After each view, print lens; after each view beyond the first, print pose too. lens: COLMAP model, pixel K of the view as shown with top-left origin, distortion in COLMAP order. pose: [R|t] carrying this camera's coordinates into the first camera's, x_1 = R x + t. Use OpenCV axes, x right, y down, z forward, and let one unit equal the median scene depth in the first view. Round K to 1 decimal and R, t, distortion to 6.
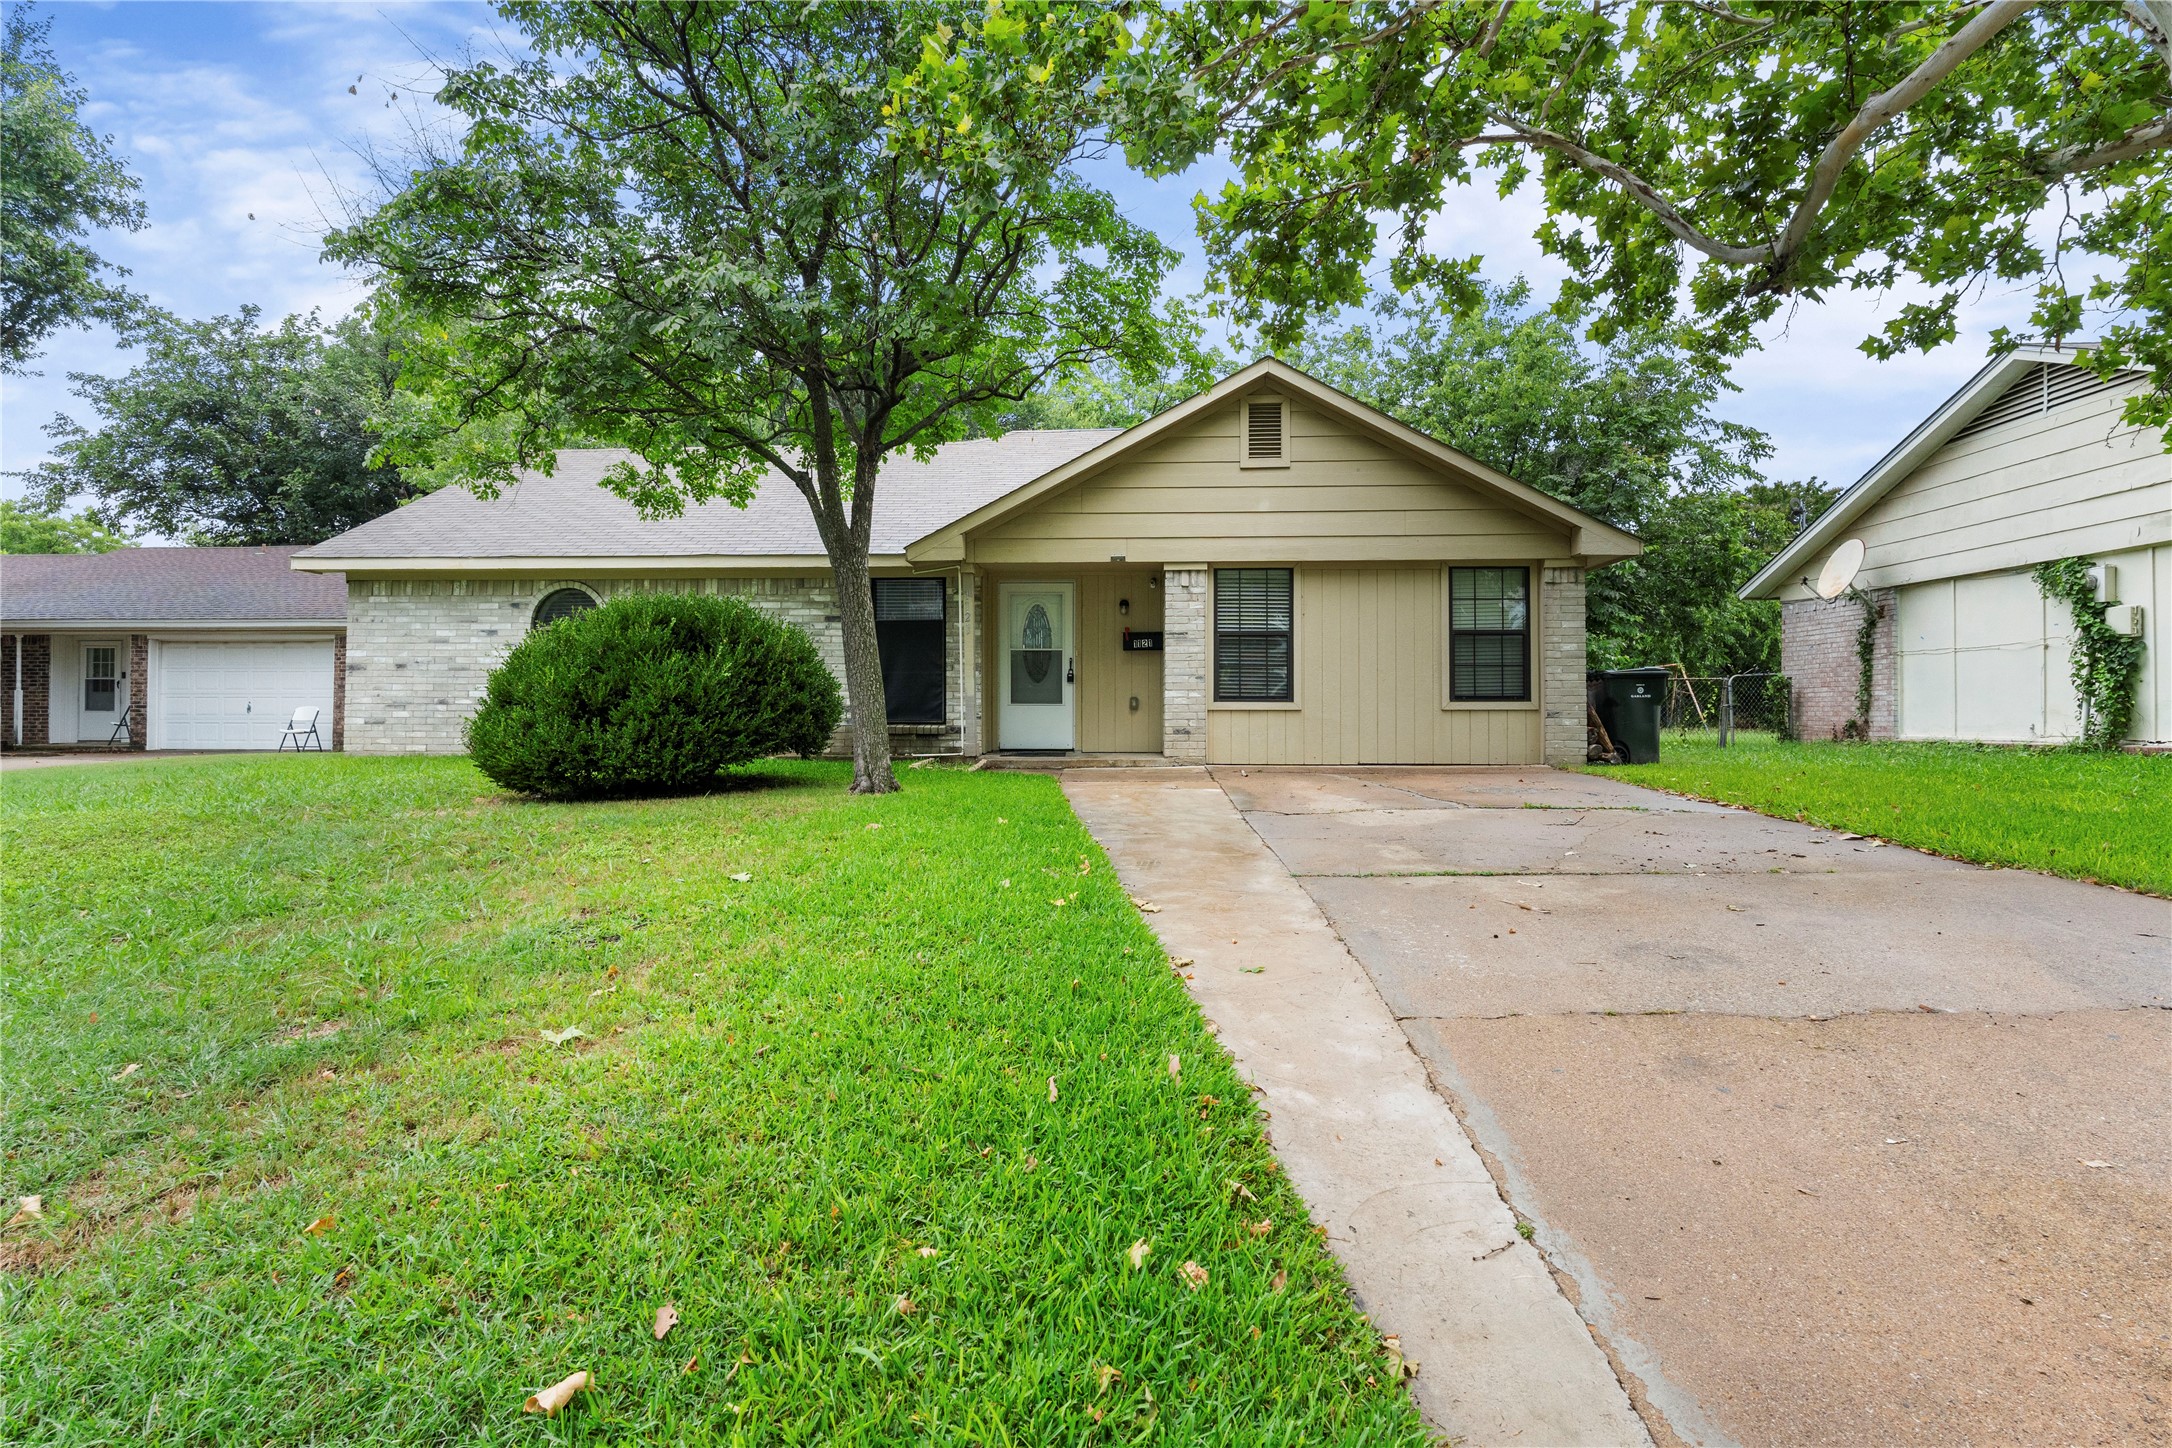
lens RADIAL K [[1068.1, 0, 1086.0], [0, 1068.1, 724.0], [0, 0, 1]] dist [0.000022, -0.000296]
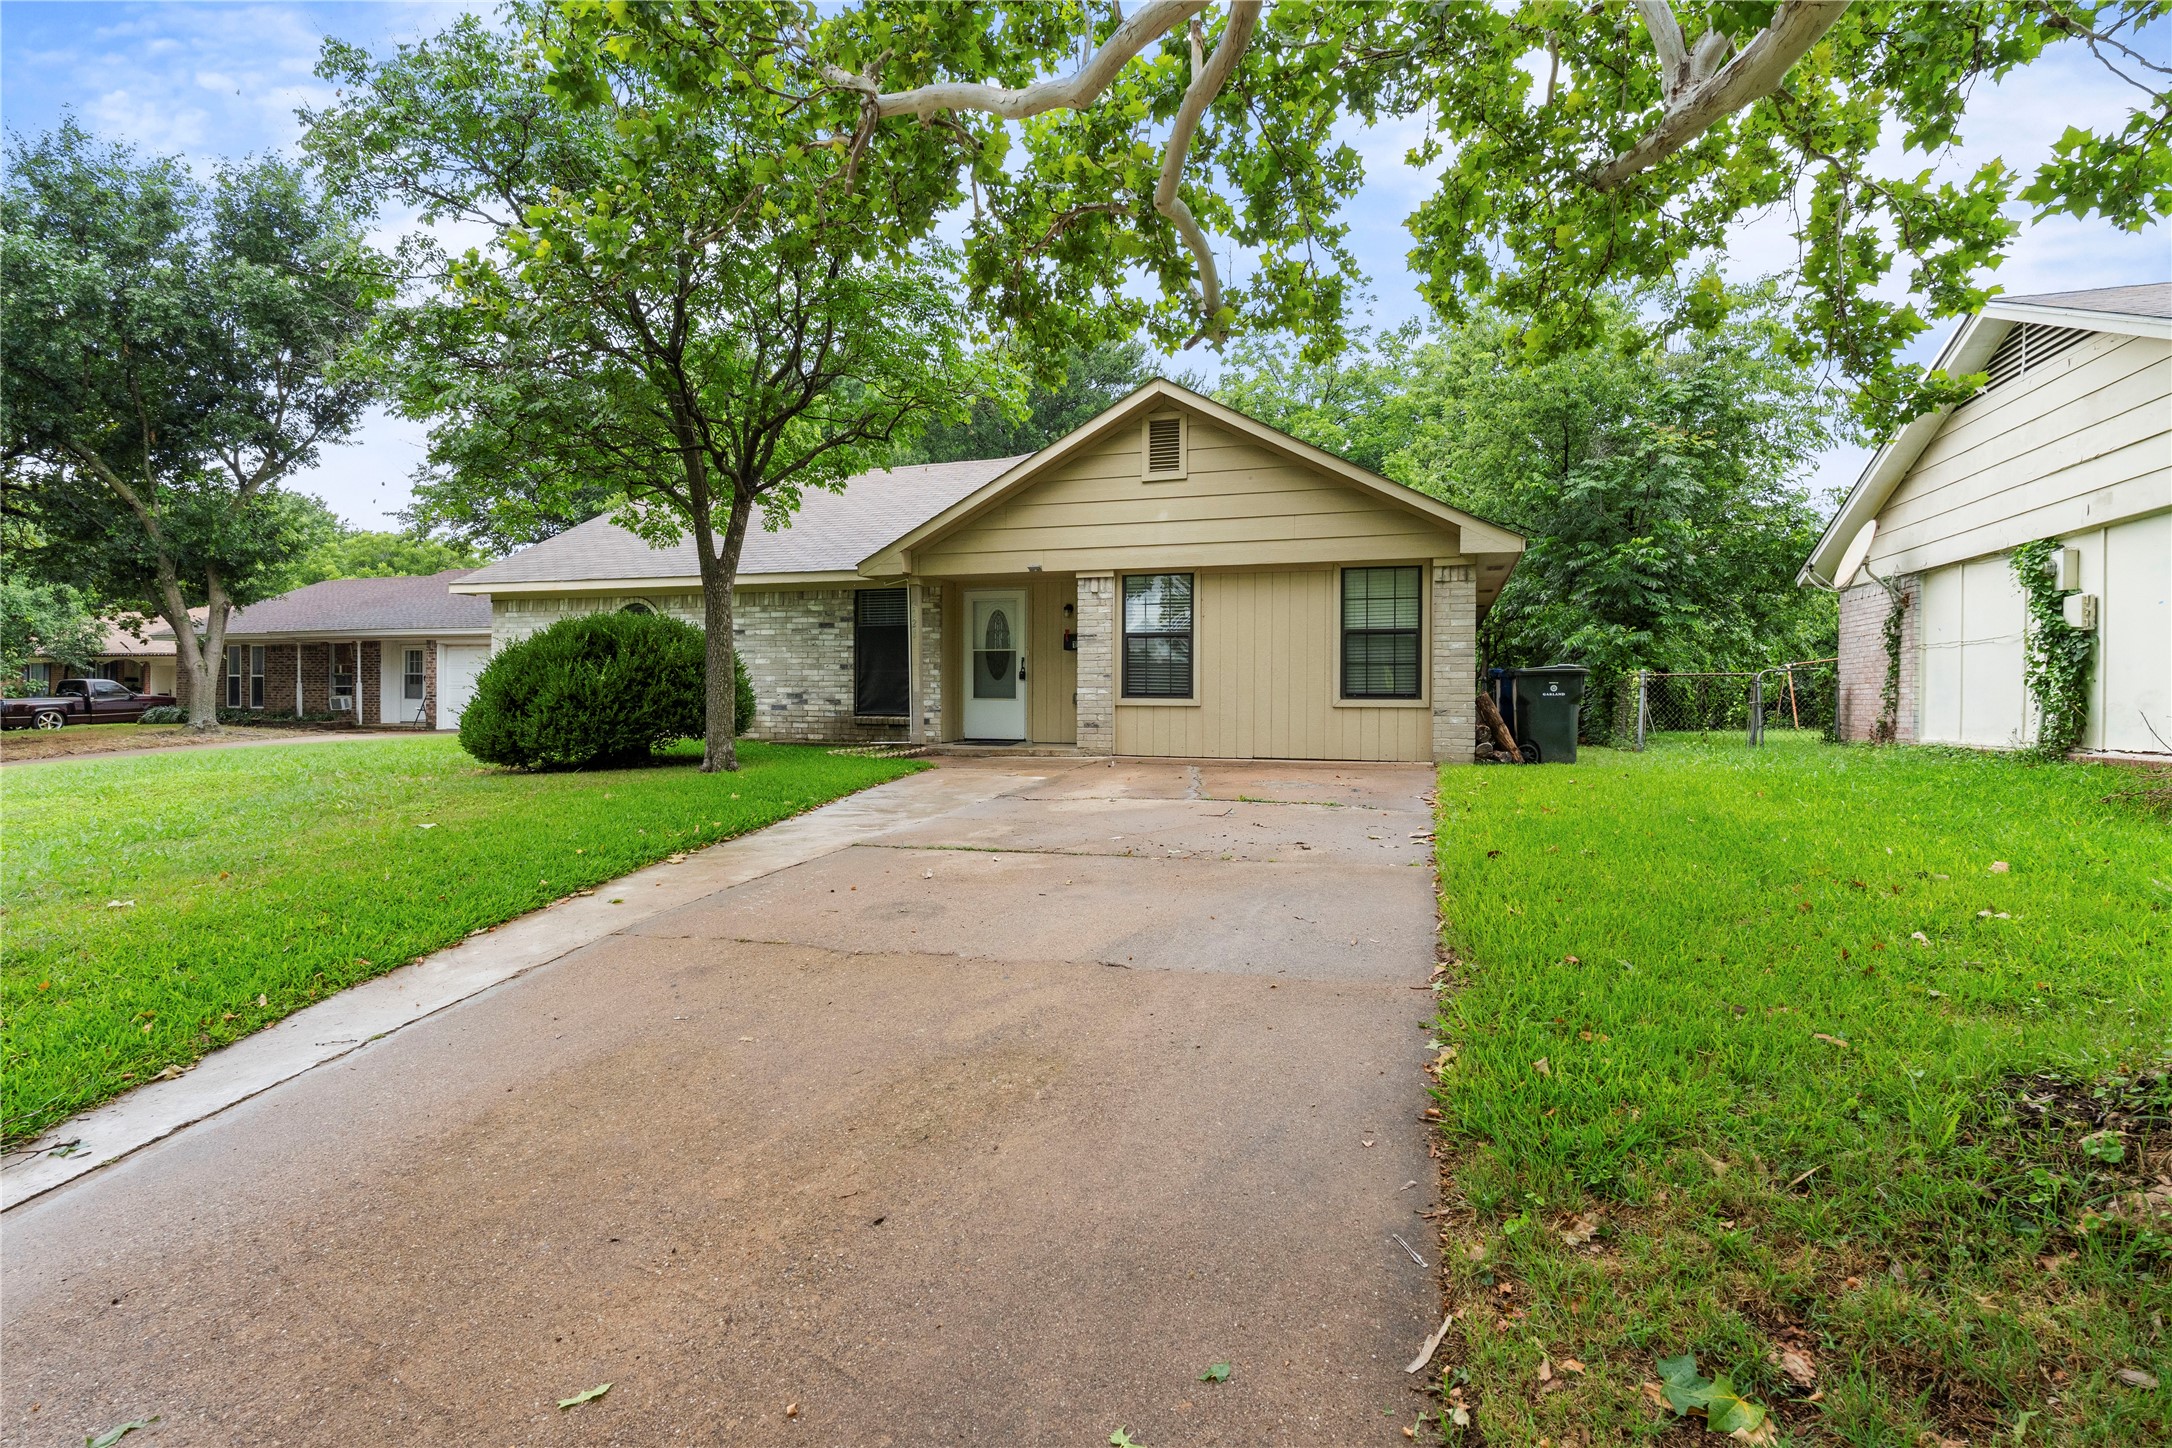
lens RADIAL K [[1068.1, 0, 1086.0], [0, 1068.1, 724.0], [0, 0, 1]] dist [0.000022, -0.000296]
pose [[0.964360, 0.011111, -0.264362, 0.374206], [-0.008218, 0.999894, 0.012048, -0.007269], [0.264468, -0.009446, 0.964348, -0.057635]]
